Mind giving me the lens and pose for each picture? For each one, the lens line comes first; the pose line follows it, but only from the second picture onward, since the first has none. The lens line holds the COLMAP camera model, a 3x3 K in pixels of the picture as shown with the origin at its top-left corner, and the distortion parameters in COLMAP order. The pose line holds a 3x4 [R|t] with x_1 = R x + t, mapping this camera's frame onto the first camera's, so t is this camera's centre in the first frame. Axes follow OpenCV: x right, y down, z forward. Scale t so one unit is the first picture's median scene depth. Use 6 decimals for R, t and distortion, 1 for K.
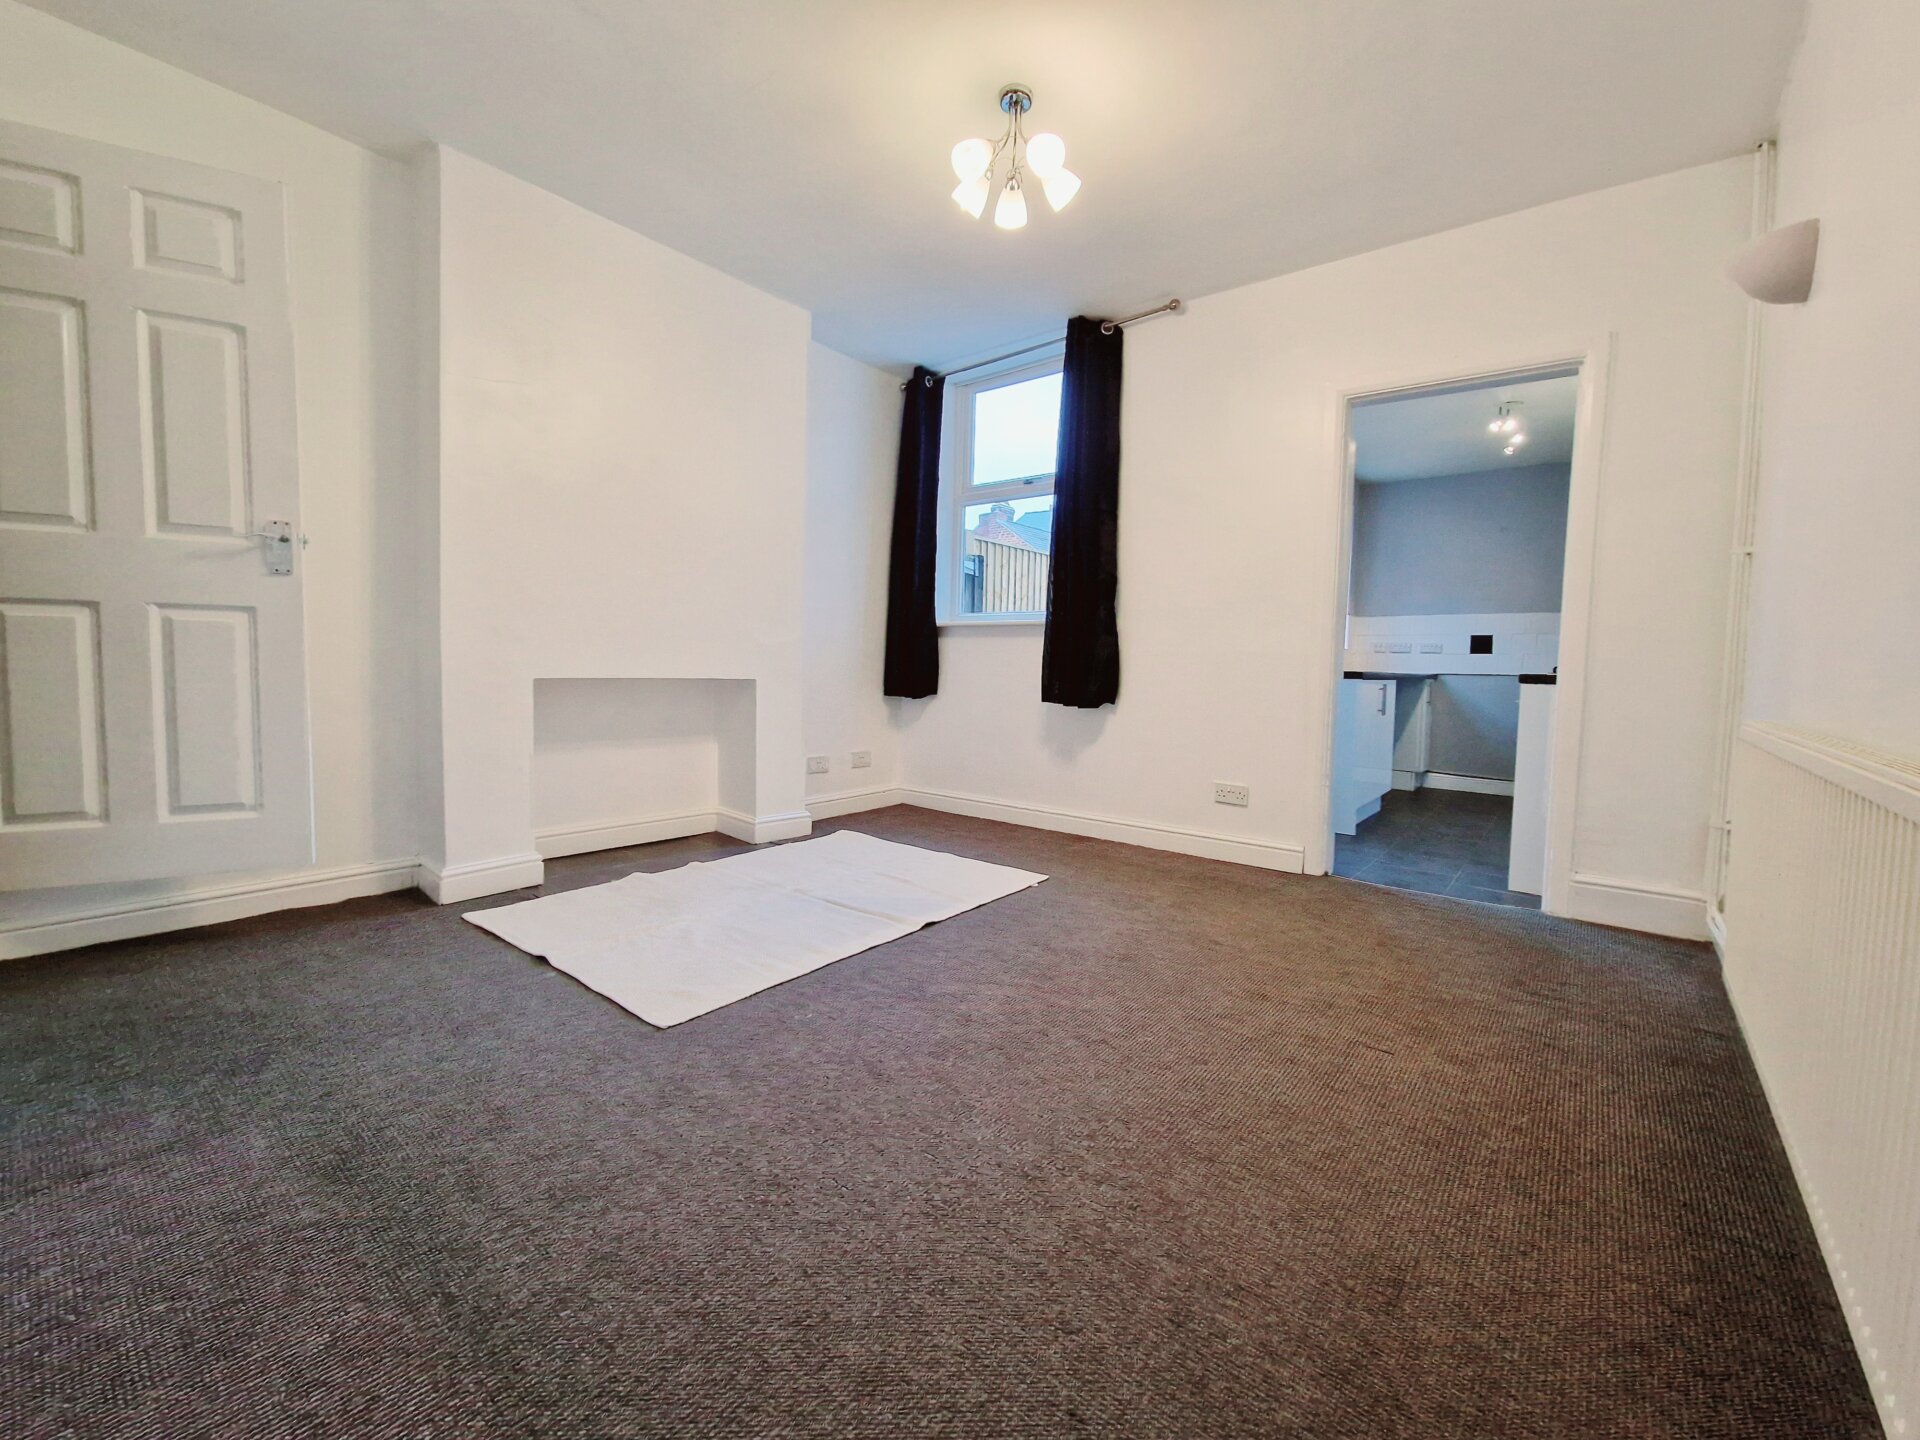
lens RADIAL K [[785.7, 0, 963.8], [0, 785.7, 716.9], [0, 0, 1]] dist [-0.002703, -0.001006]
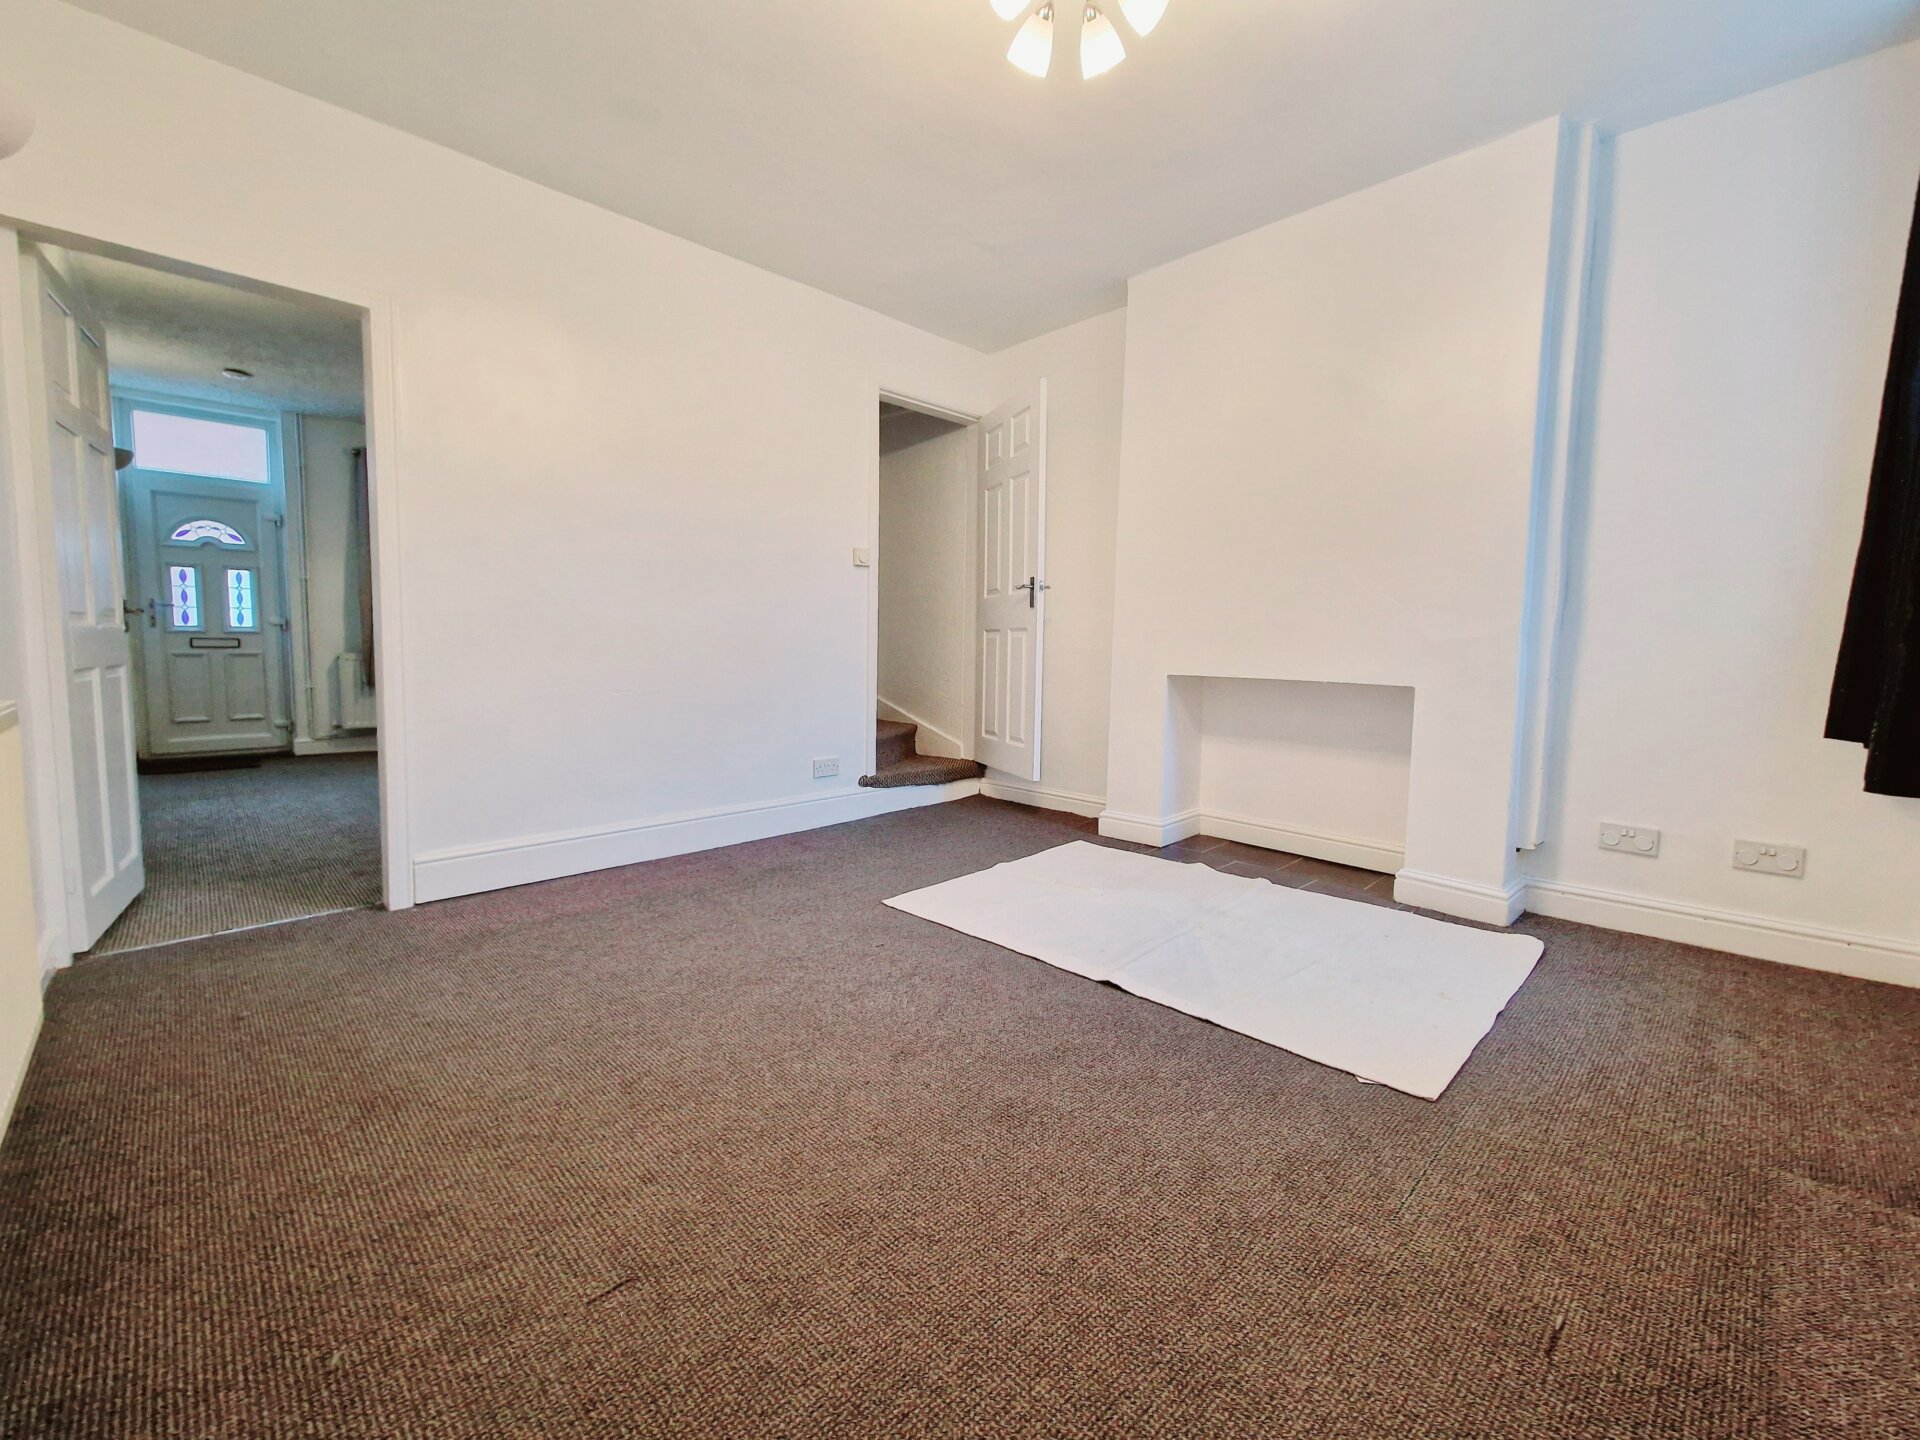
lens RADIAL K [[785.7, 0, 965.5], [0, 785.7, 717.8], [0, 0, 1]] dist [-0.002703, -0.001006]
pose [[-0.117943, 0.059727, -0.991223, 0.734089], [-0.089715, 0.993467, 0.070537, -0.043259], [0.988959, 0.097247, -0.111814, 0.915773]]
